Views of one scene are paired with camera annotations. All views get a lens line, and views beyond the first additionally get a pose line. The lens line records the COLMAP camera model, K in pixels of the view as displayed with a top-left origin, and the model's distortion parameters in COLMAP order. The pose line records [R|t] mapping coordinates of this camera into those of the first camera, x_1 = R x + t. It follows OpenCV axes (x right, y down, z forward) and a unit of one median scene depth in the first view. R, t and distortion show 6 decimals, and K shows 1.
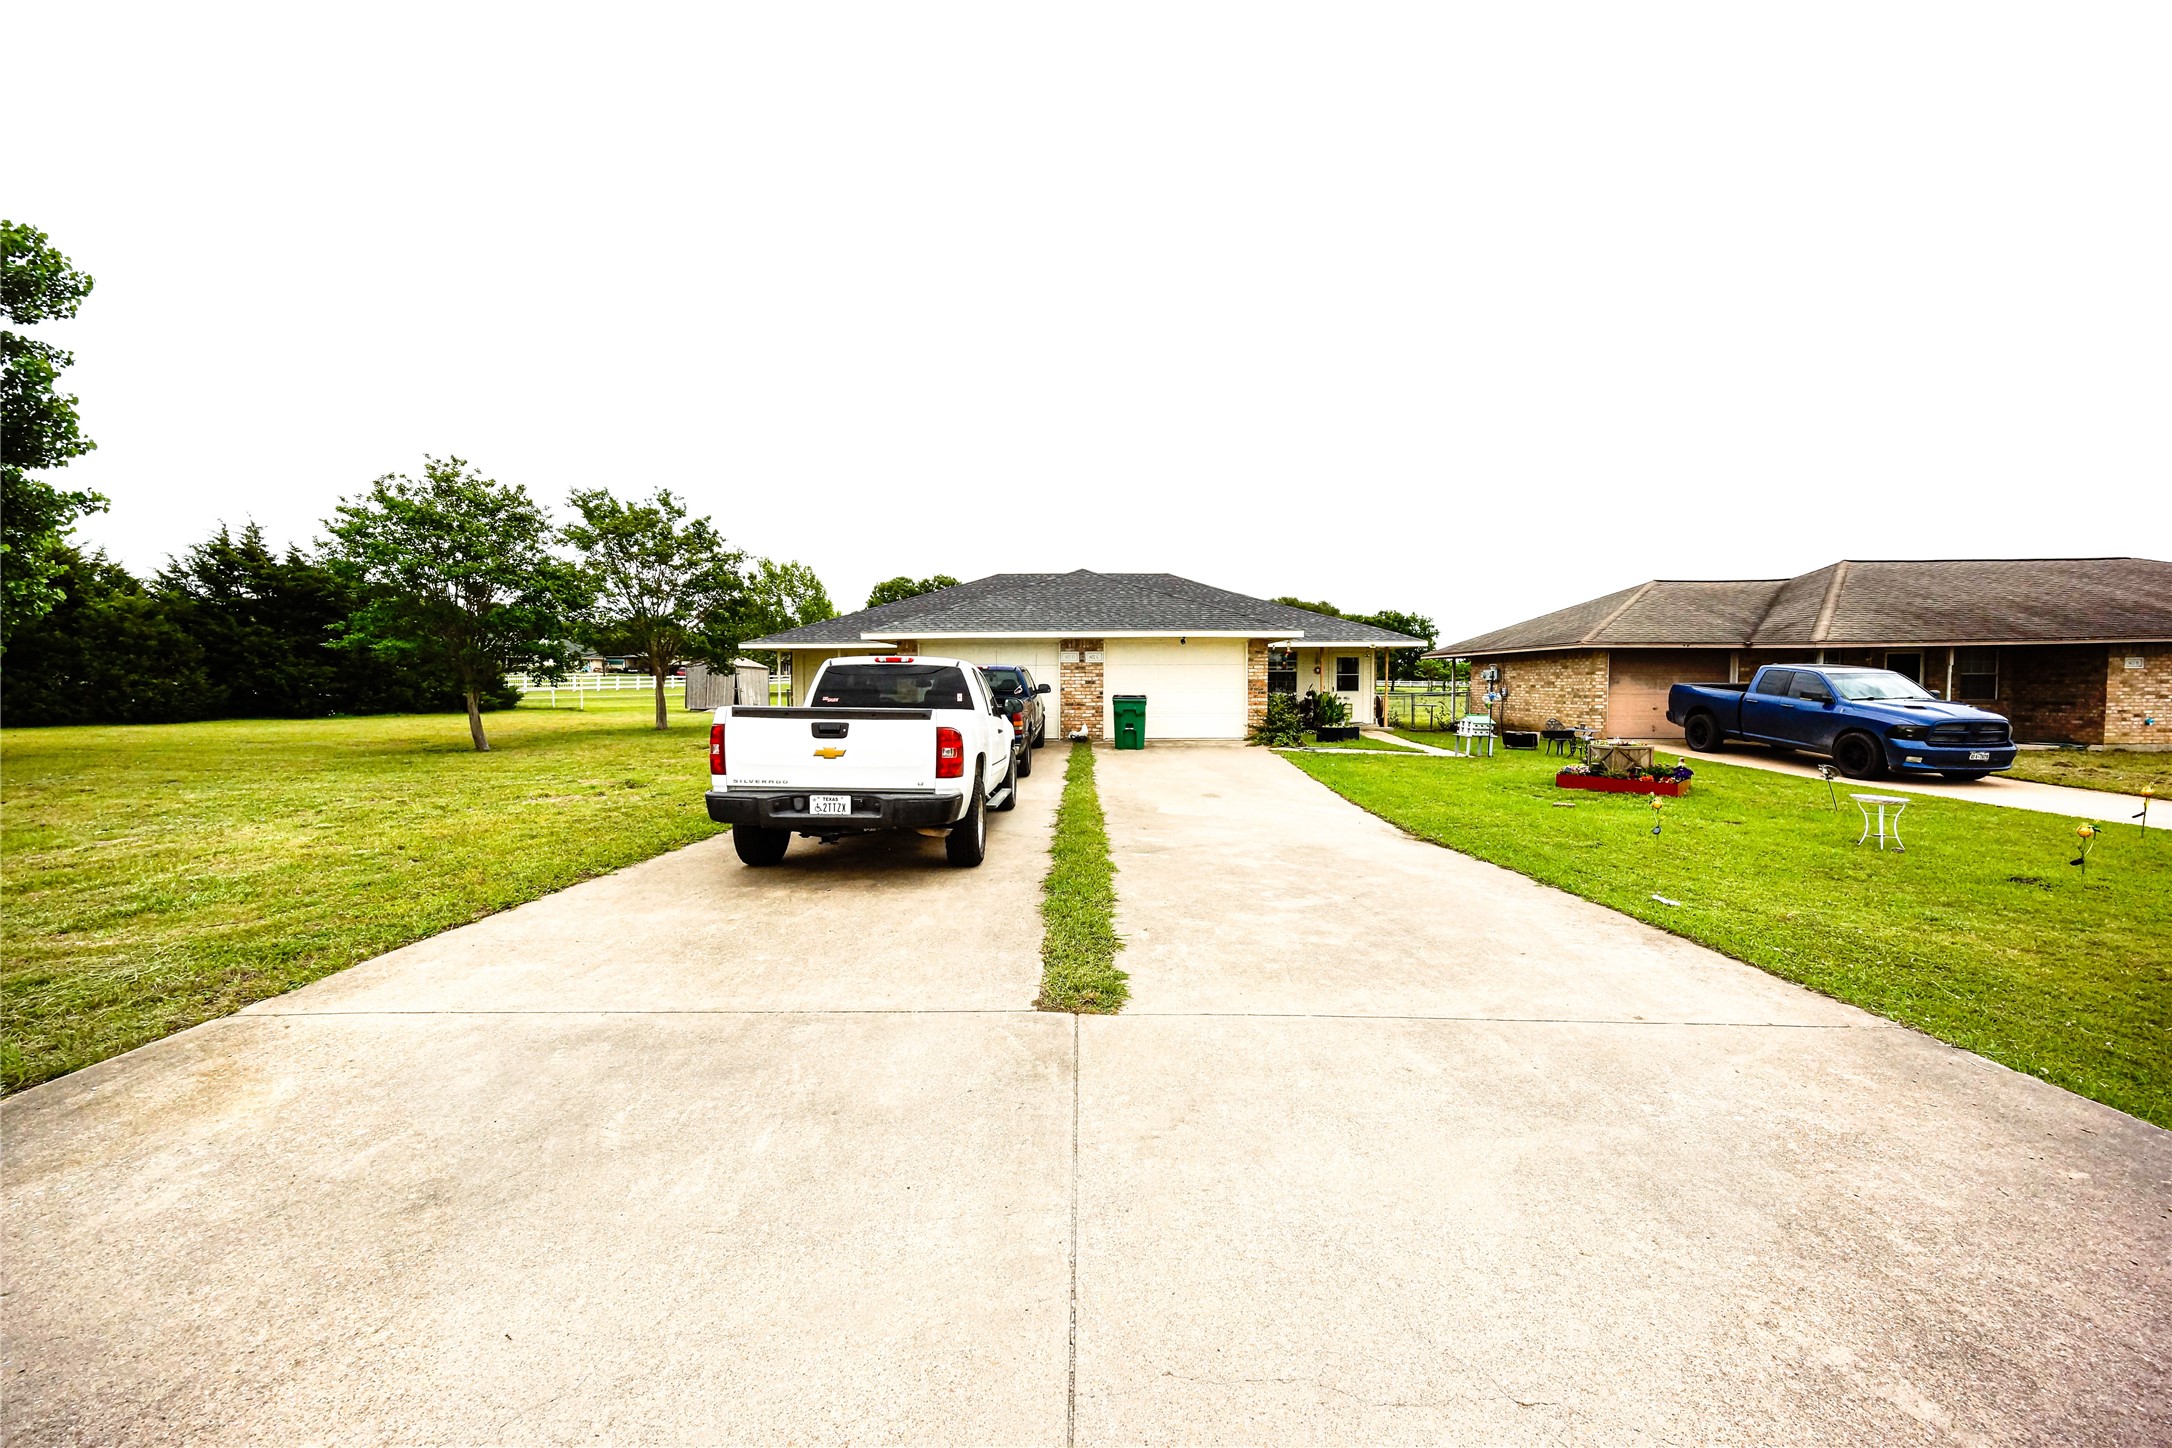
lens RADIAL K [[849.6, 0, 1077.9], [0, 849.6, 729.6], [0, 0, 1]] dist [0.010958, 0.002092]
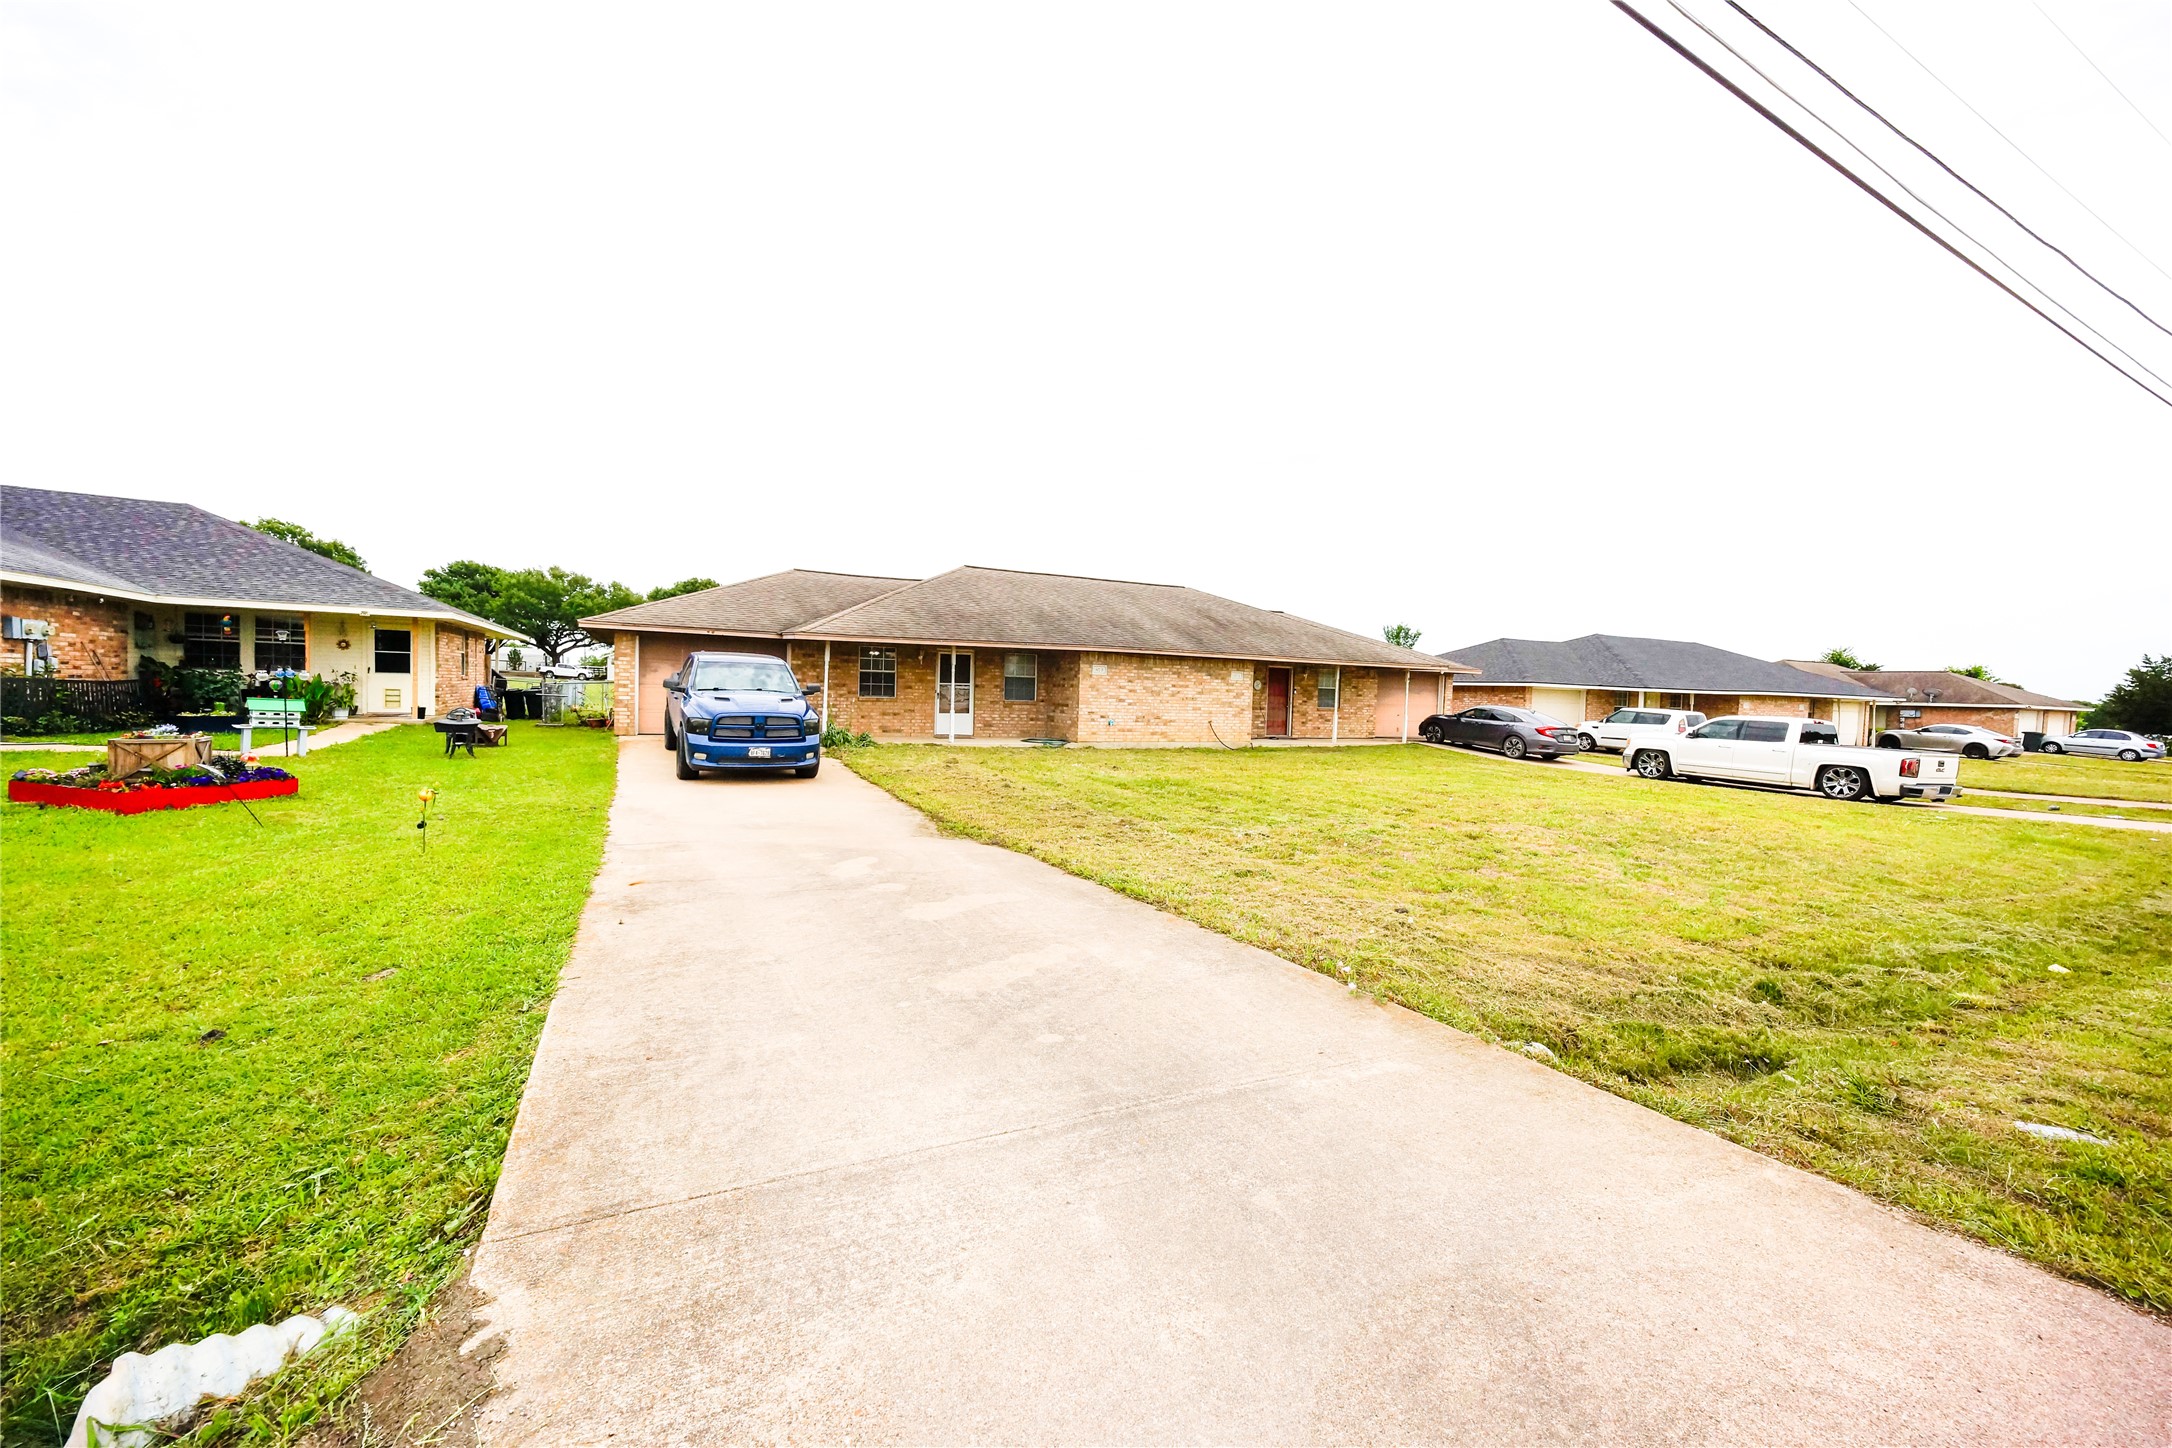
lens RADIAL K [[849.6, 0, 1080.4], [0, 849.6, 716.1], [0, 0, 1]] dist [0.010958, 0.002092]
pose [[0.891968, 0.017207, 0.451771, 0.697960], [-0.009238, 0.999761, -0.019839, 0.005198], [-0.452005, 0.013522, 0.891913, 0.030271]]
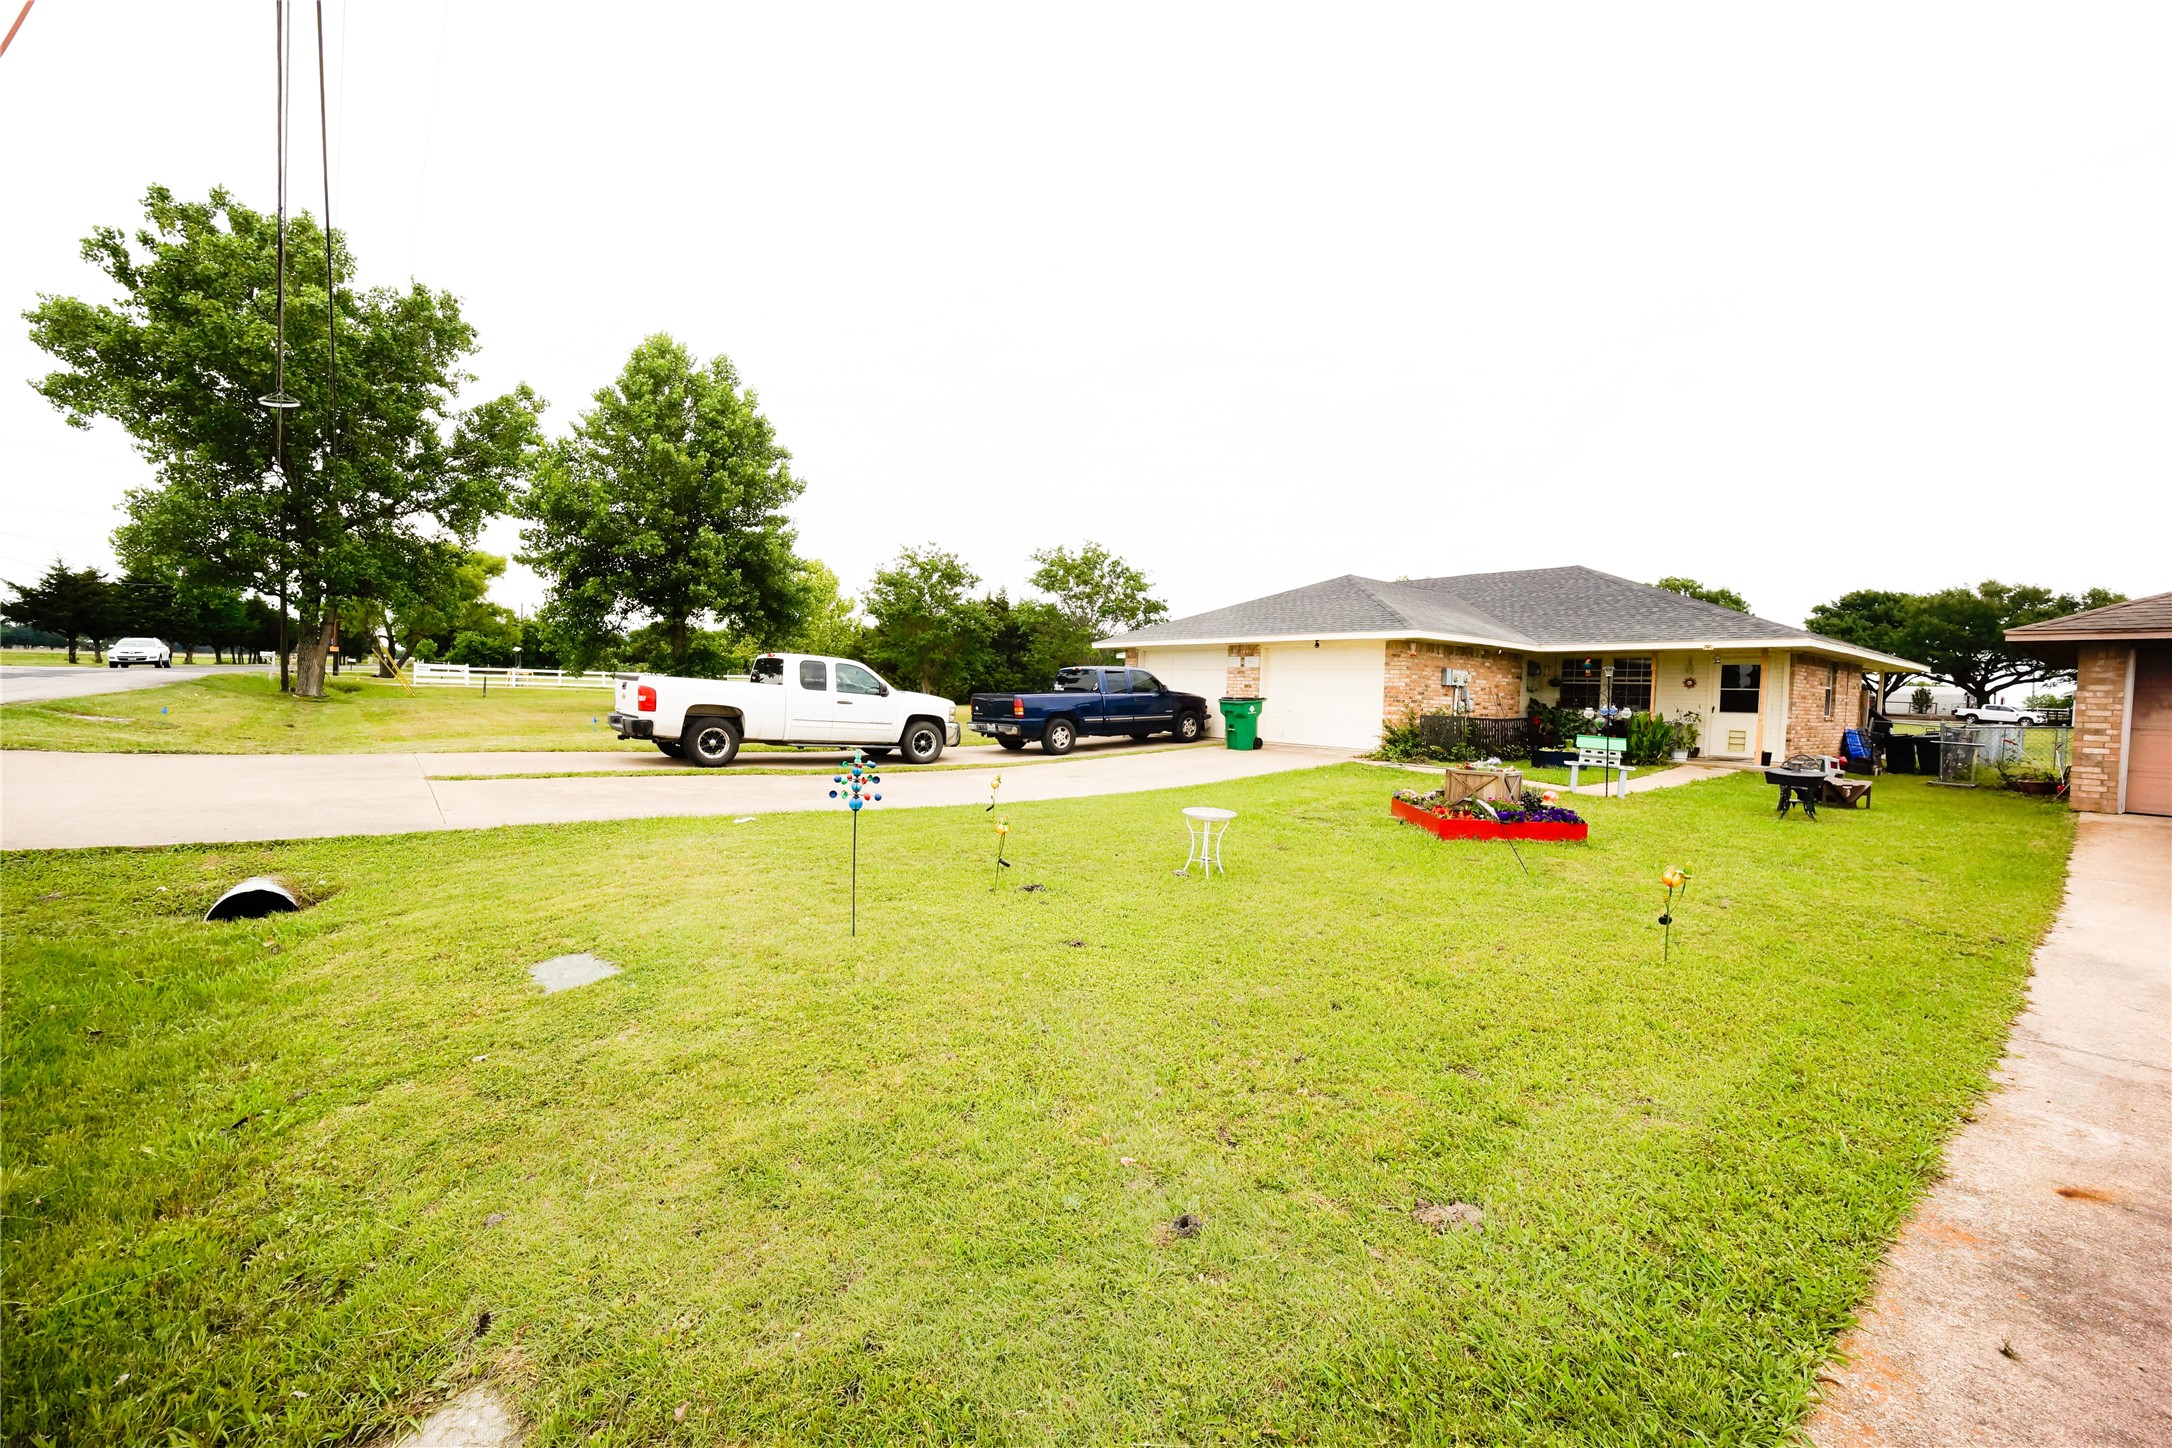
lens RADIAL K [[849.6, 0, 1079.0], [0, 849.6, 727.7], [0, 0, 1]] dist [0.010958, 0.002092]
pose [[0.625663, 0.054938, -0.778156, 0.698583], [-0.074858, 0.997142, 0.010210, 0.000325], [0.776493, 0.051863, 0.627987, 0.191398]]
